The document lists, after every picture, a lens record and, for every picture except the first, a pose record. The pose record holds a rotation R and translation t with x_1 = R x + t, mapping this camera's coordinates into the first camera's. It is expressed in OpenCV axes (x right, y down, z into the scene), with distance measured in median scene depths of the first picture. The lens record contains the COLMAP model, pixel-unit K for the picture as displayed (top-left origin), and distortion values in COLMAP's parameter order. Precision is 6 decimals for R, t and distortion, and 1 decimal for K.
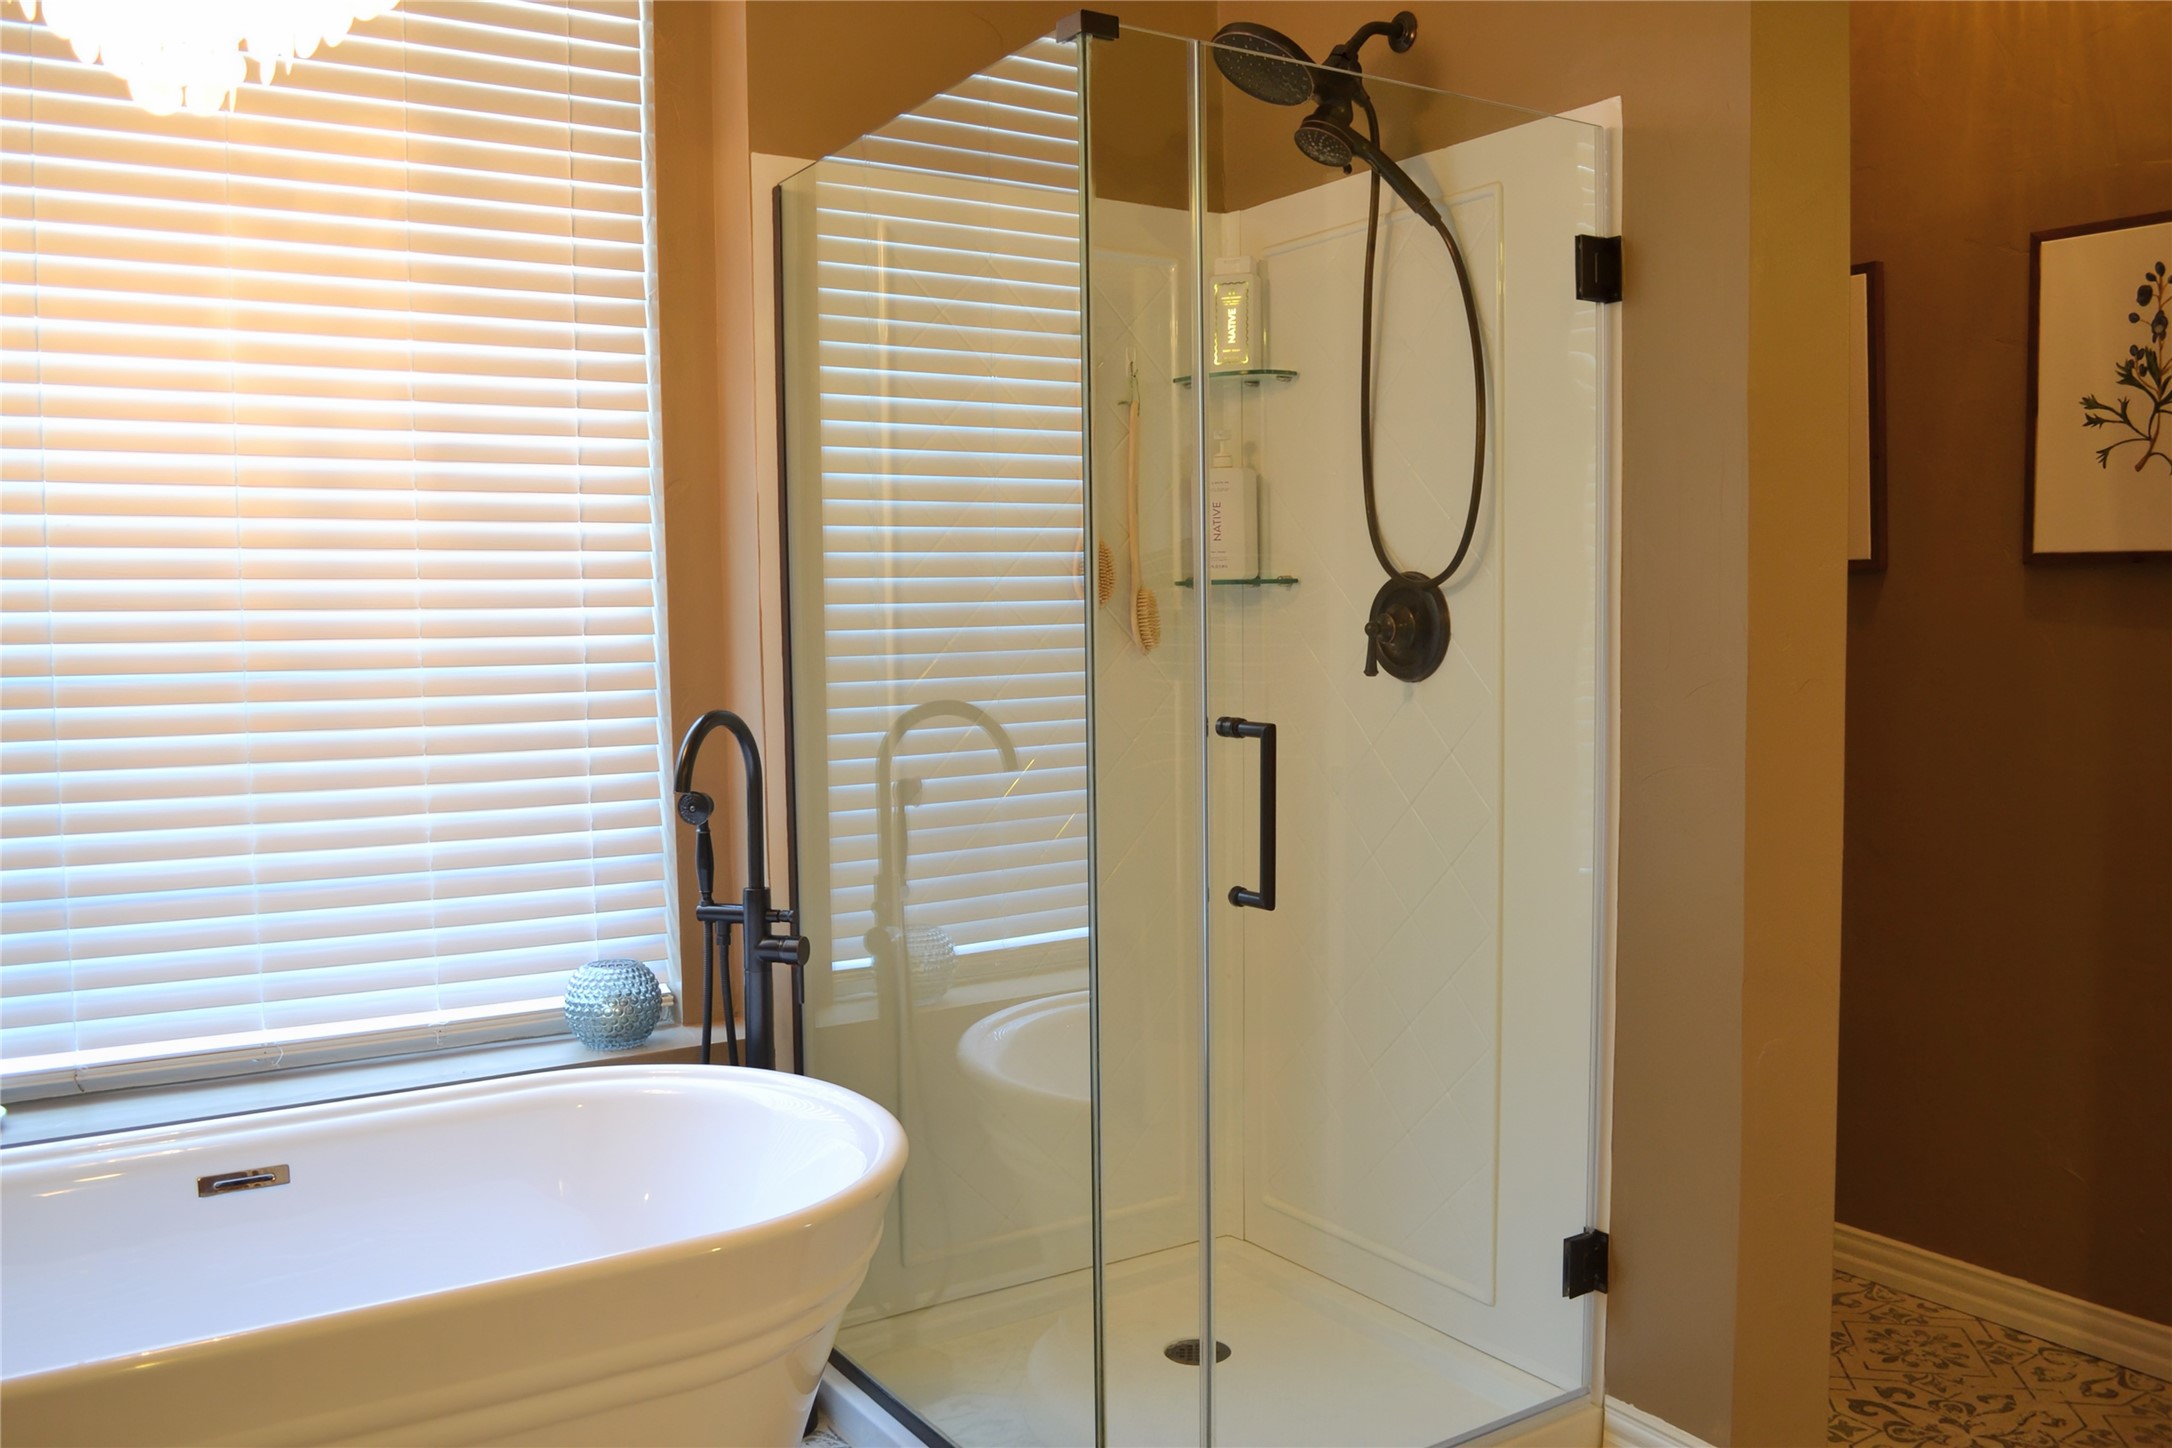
lens RADIAL K [[1739.9, 0, 1067.8], [0, 1739.9, 741.3], [0, 0, 1]] dist [-0.079341, 0.003748]
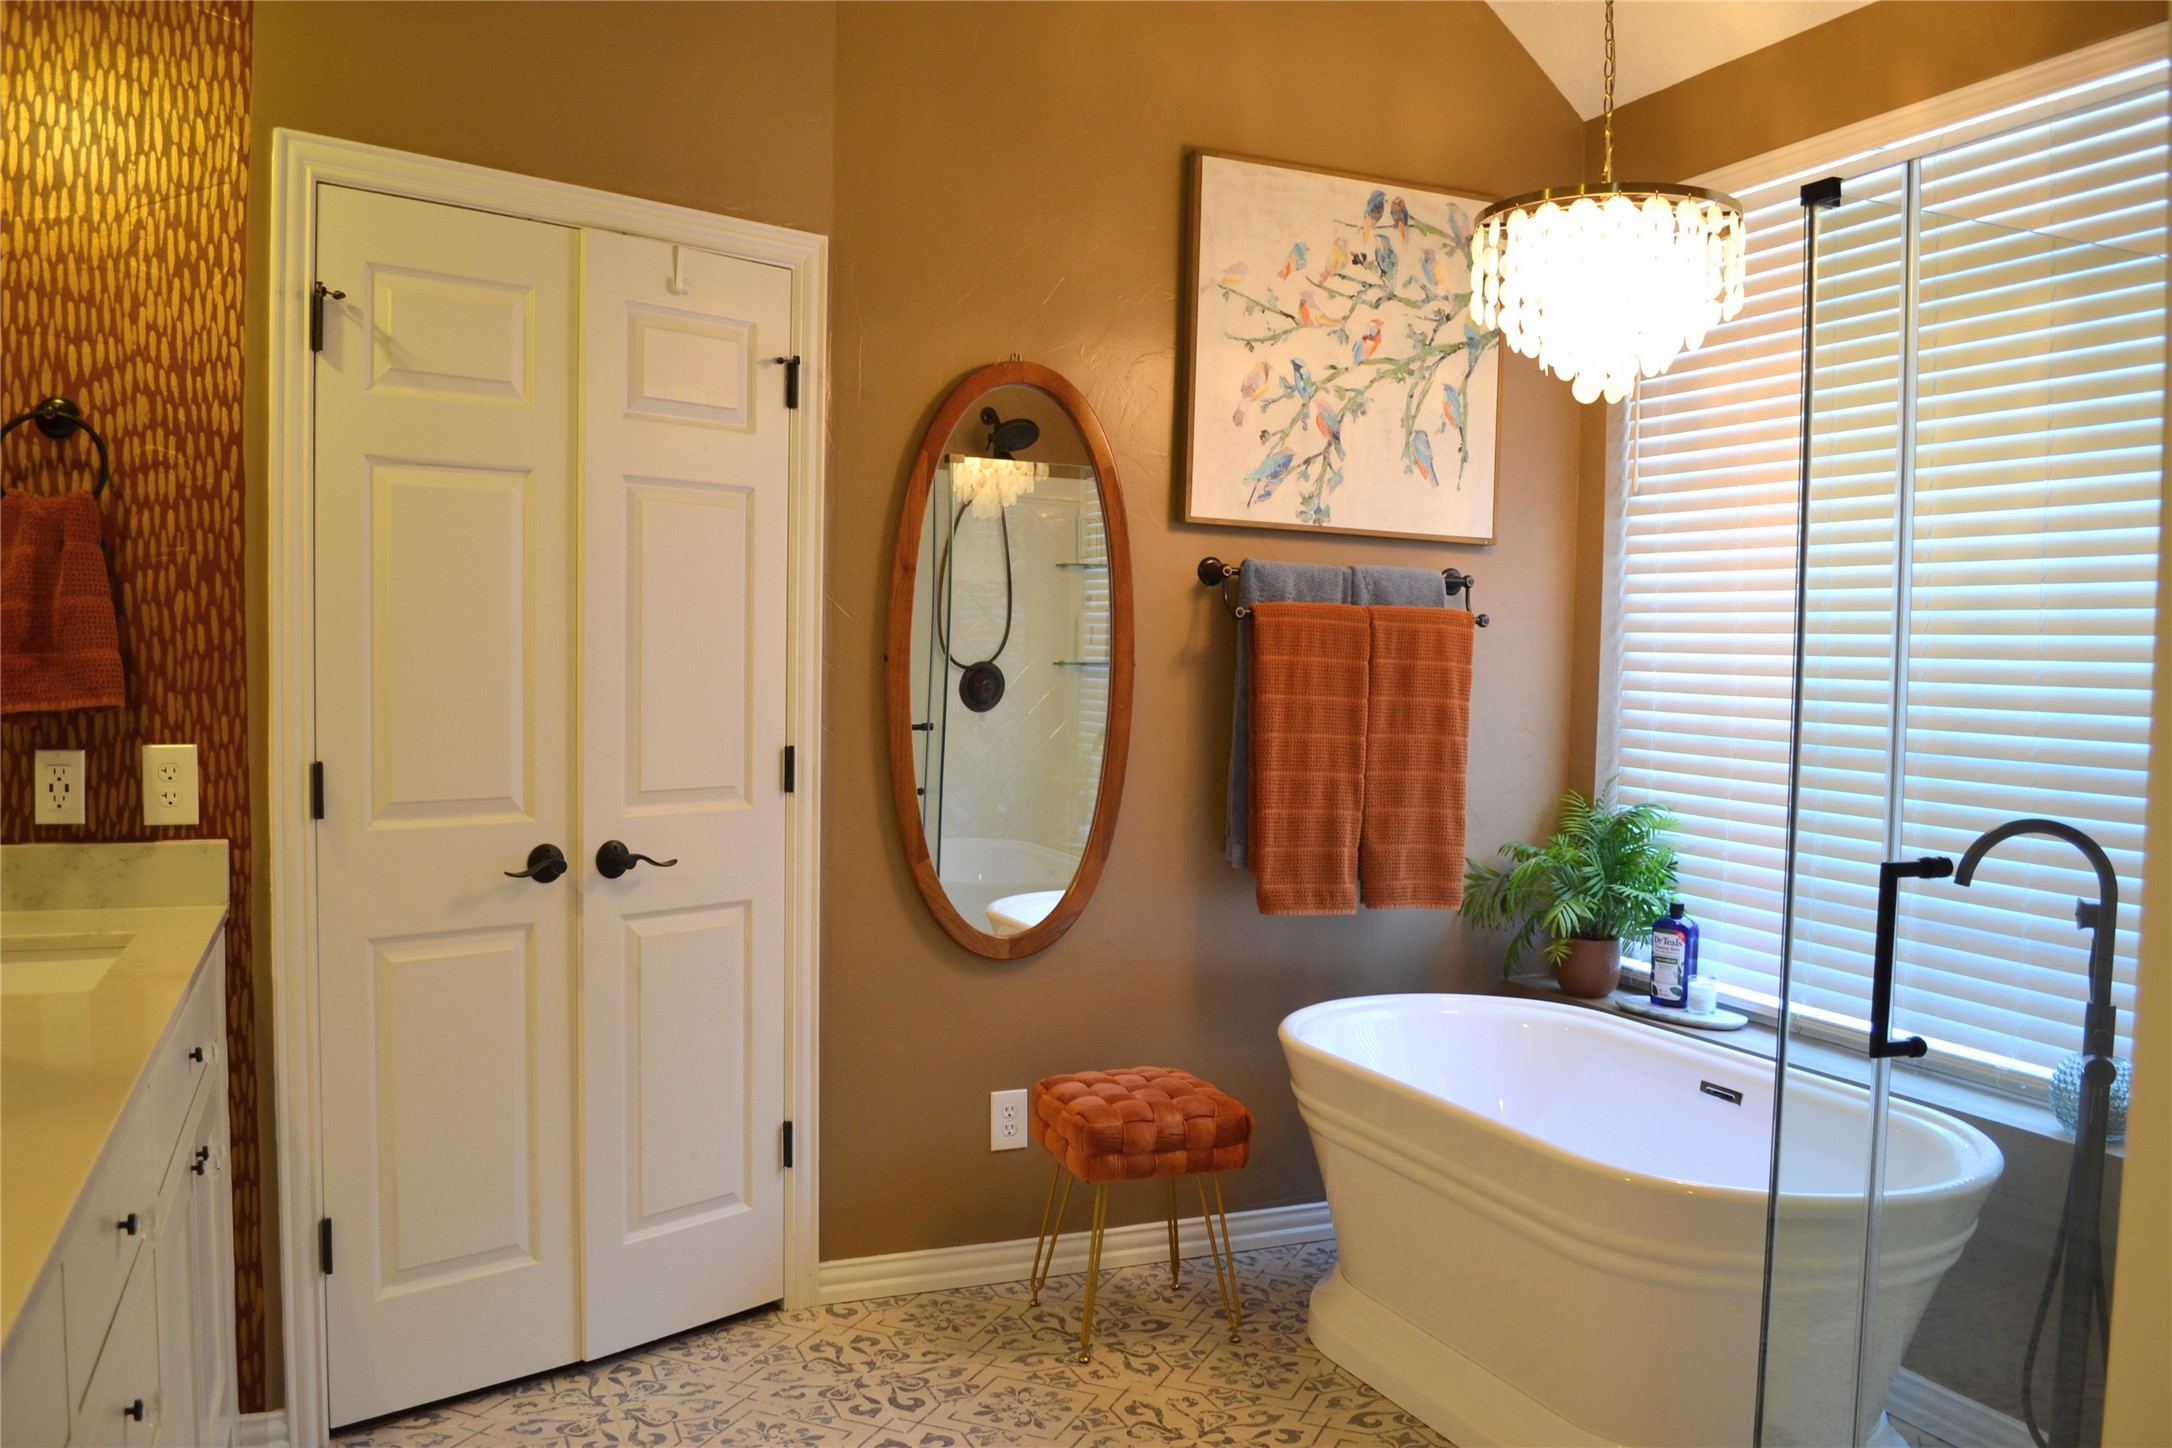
lens RADIAL K [[1739.9, 0, 1067.8], [0, 1739.9, 741.3], [0, 0, 1]] dist [-0.079341, 0.003748]
pose [[-0.185219, 0.043838, -0.981719, 1.042003], [-0.115127, 0.991157, 0.065981, -0.068413], [0.975930, 0.125243, -0.178534, 0.688968]]
